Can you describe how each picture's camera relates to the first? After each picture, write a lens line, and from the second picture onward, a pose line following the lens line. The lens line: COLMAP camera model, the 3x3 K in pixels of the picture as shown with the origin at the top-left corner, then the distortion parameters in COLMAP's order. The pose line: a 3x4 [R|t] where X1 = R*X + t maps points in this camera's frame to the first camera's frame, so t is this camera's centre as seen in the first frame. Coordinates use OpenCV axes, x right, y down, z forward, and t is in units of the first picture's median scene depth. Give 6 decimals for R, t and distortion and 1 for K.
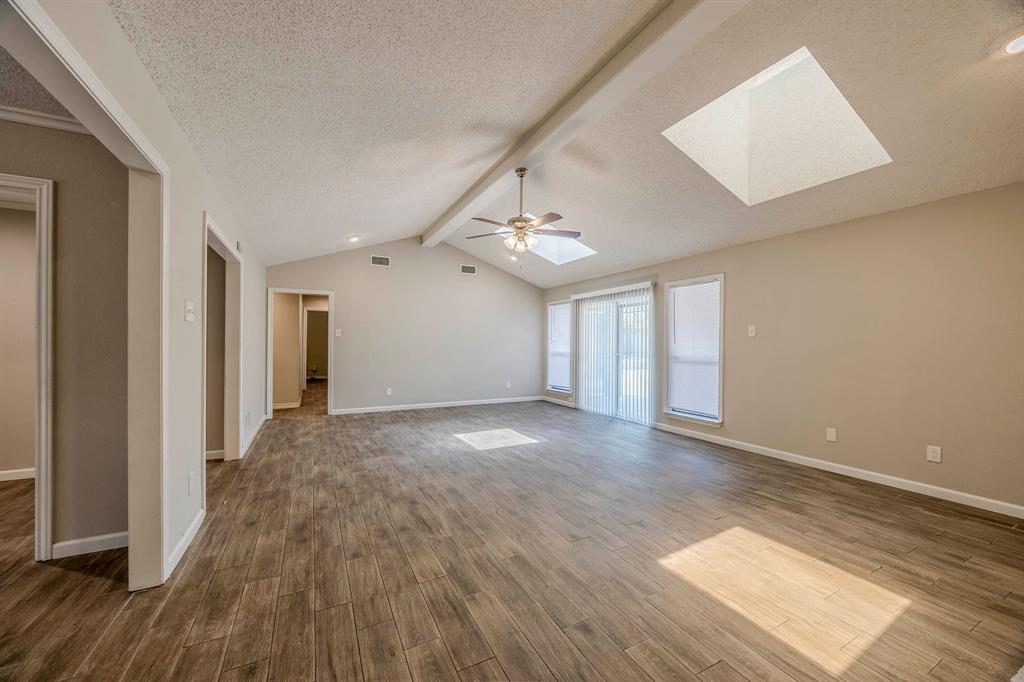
lens RADIAL K [[393.0, 0, 530.9], [0, 393.0, 340.2], [0, 0, 1]] dist [-0.002854, 0.000504]
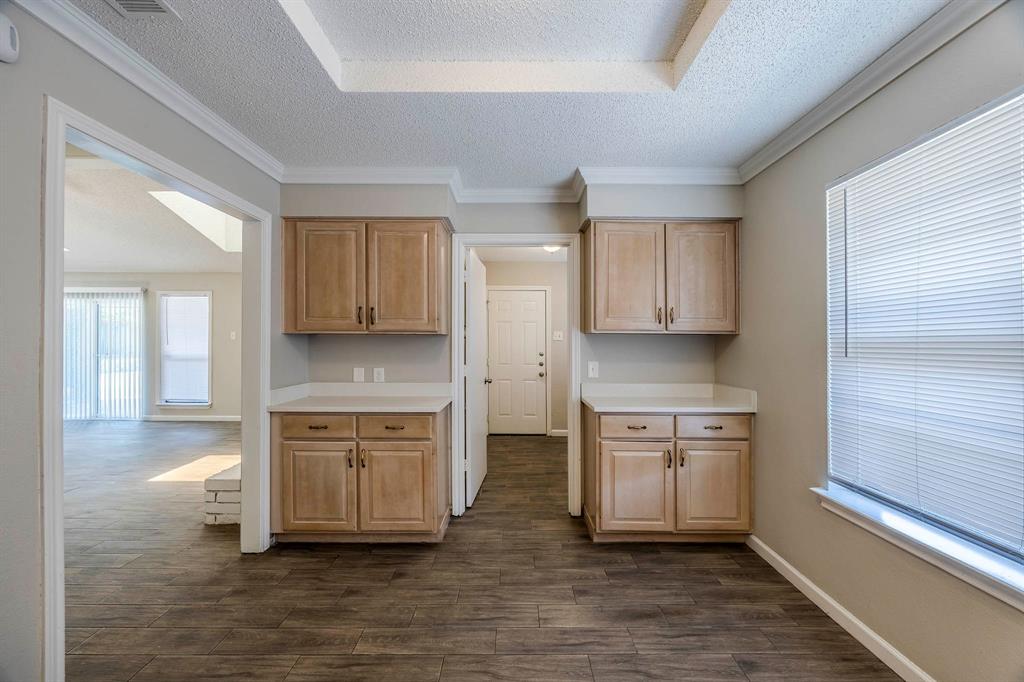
lens RADIAL K [[406.5, 0, 506.8], [0, 406.5, 344.2], [0, 0, 1]] dist [0.003413, 0.000357]
pose [[0.521060, -0.011488, 0.853443, -0.184877], [-0.008135, 0.999797, 0.018425, -0.029275], [-0.853481, -0.016543, 0.520861, -0.639363]]
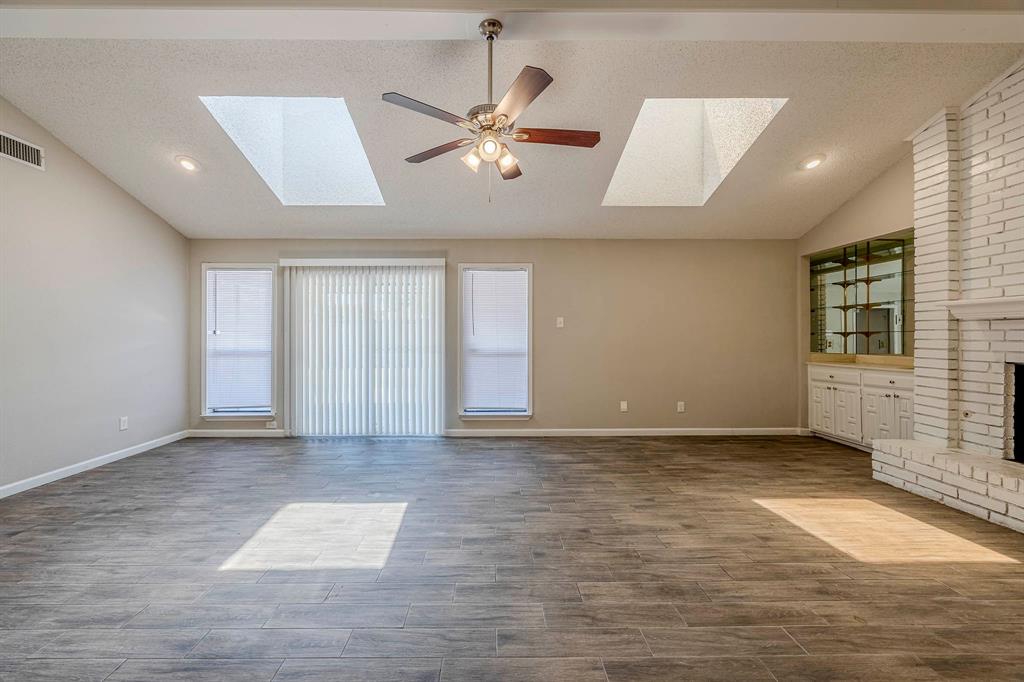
lens RADIAL K [[393.0, 0, 497.0], [0, 393.0, 335.0], [0, 0, 1]] dist [-0.002854, 0.000504]
pose [[0.481645, -0.004213, 0.876356, -0.488542], [-0.004554, 0.999963, 0.007310, 0.003598], [-0.876354, -0.007512, 0.481608, 0.685927]]
